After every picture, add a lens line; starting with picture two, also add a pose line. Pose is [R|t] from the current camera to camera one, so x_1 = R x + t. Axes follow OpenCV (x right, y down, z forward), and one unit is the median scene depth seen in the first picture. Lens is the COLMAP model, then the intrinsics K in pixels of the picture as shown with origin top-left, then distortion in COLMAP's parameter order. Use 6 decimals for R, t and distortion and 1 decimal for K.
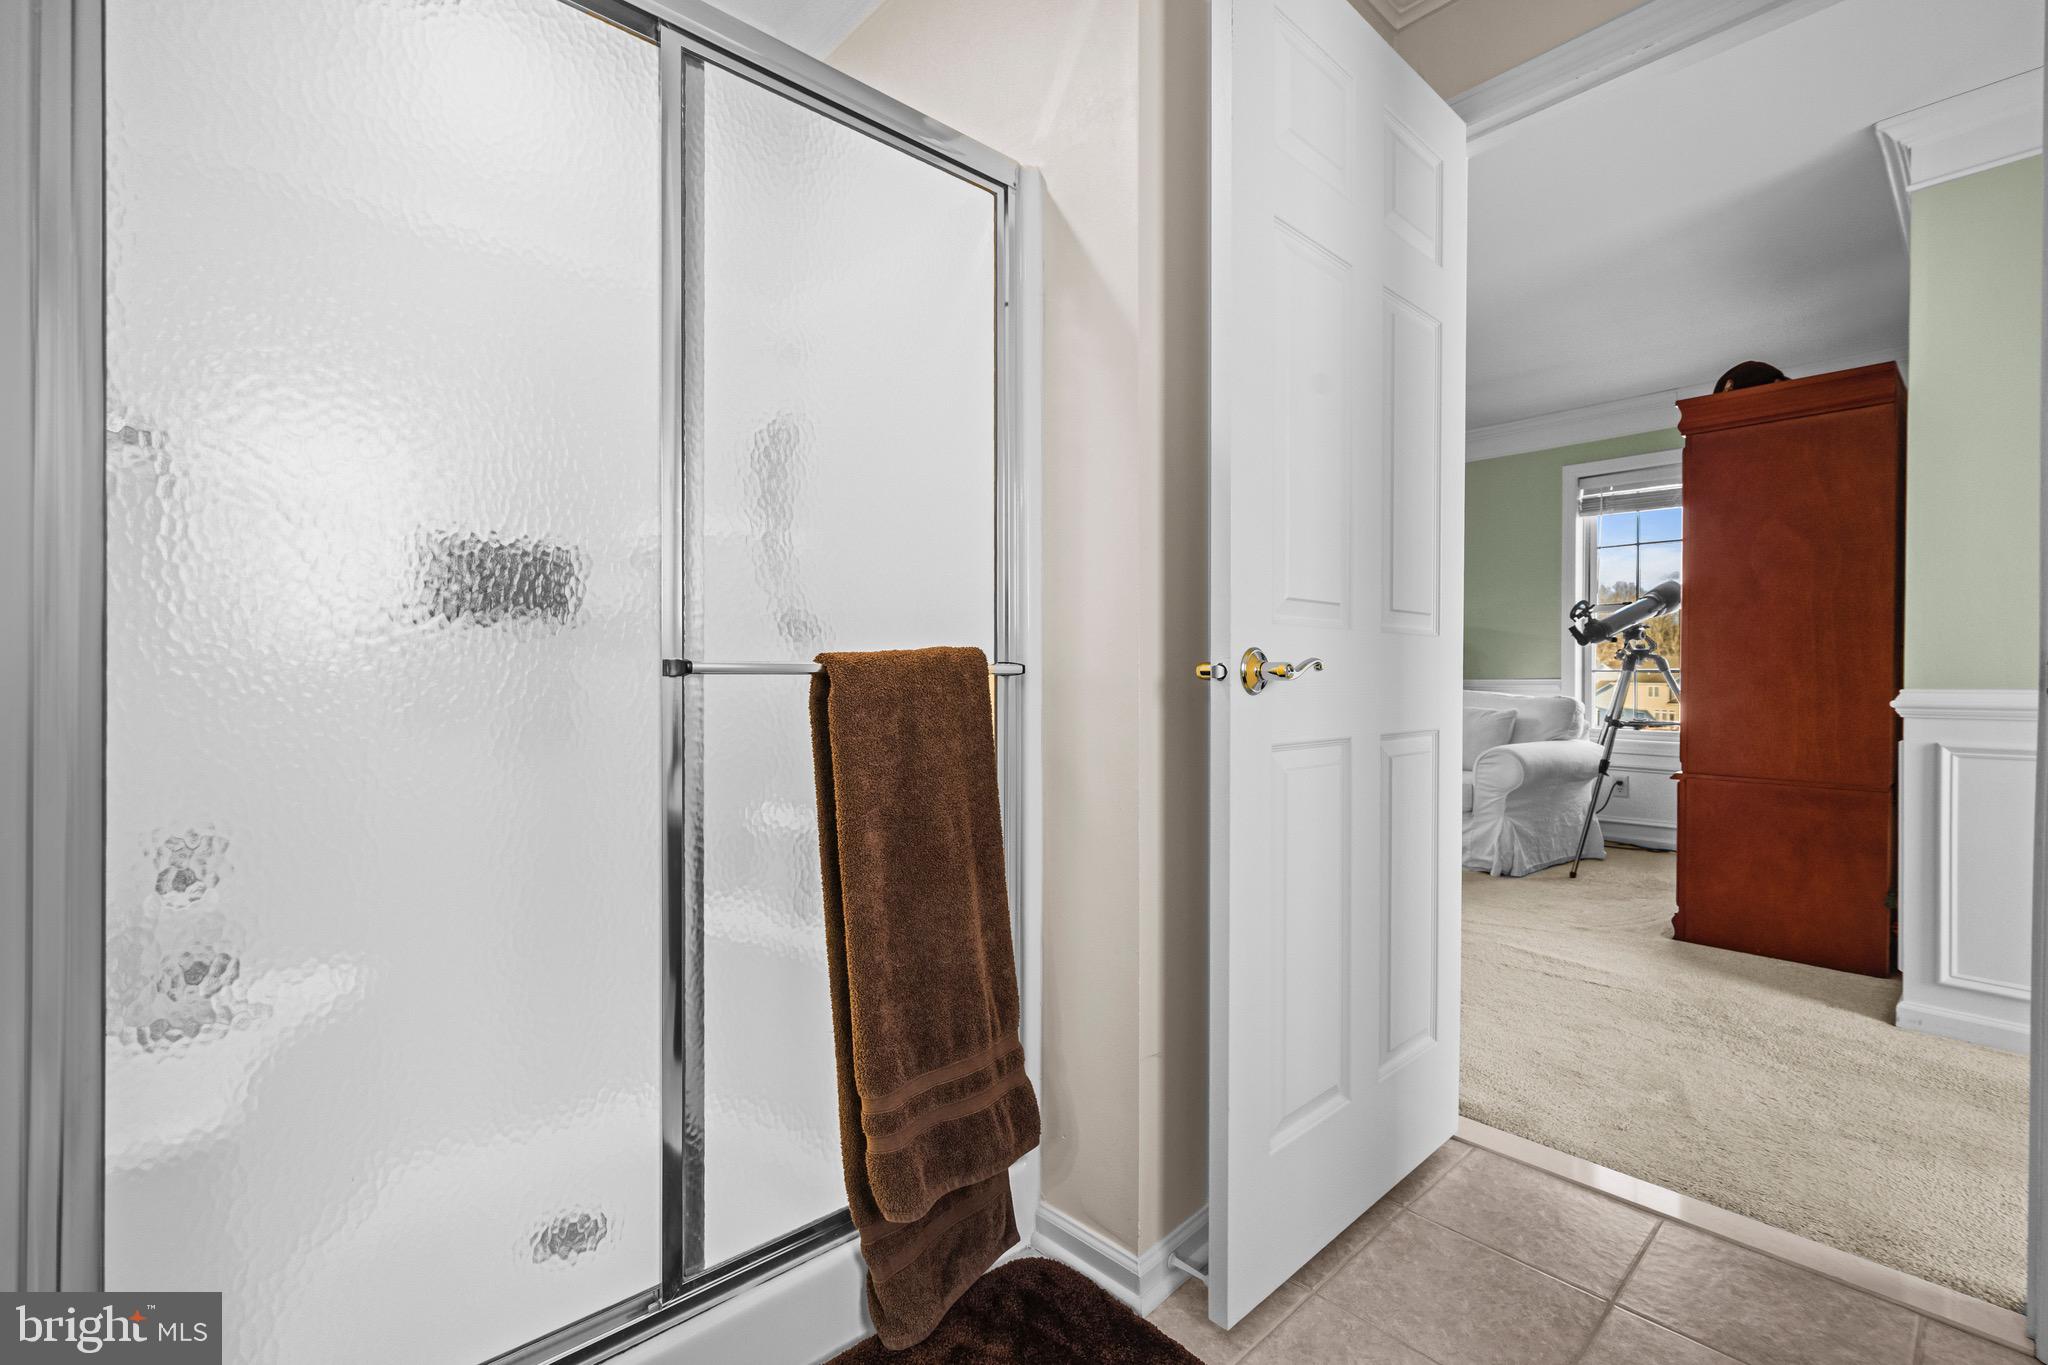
lens RADIAL K [[885.5, 0, 1022.2], [0, 885.5, 686.0], [0, 0, 1]] dist [-0.002290, -0.000370]
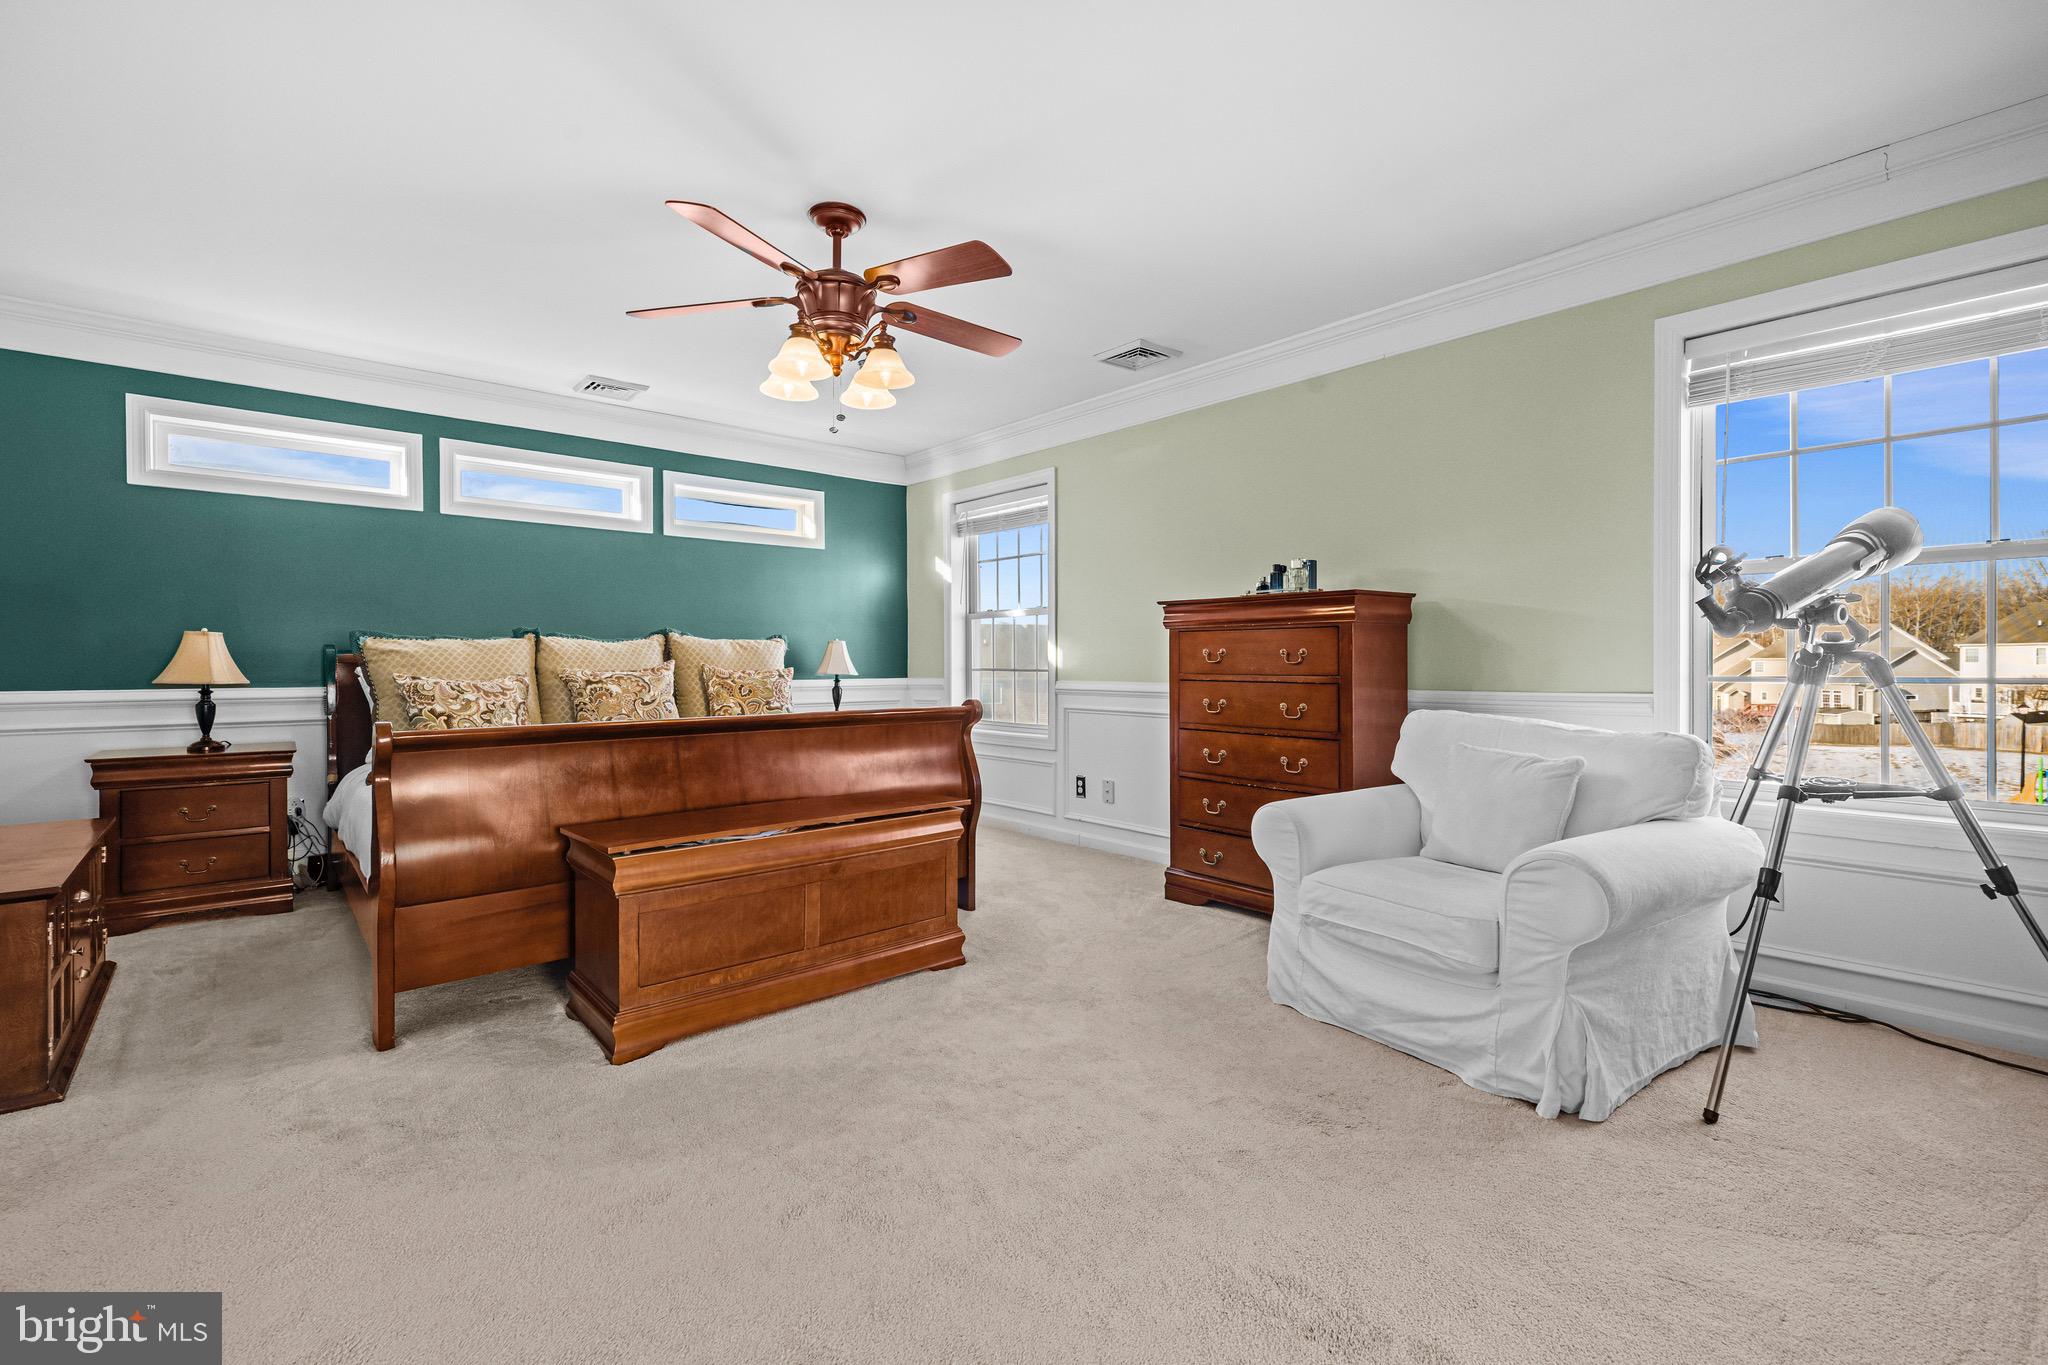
lens RADIAL K [[885.5, 0, 1025.6], [0, 885.5, 680.4], [0, 0, 1]] dist [-0.002290, -0.000370]
pose [[0.999848, -0.006956, -0.015956, 0.248999], [0.007081, 0.999945, 0.007777, -0.027533], [0.015901, -0.007889, 0.999842, 0.494251]]
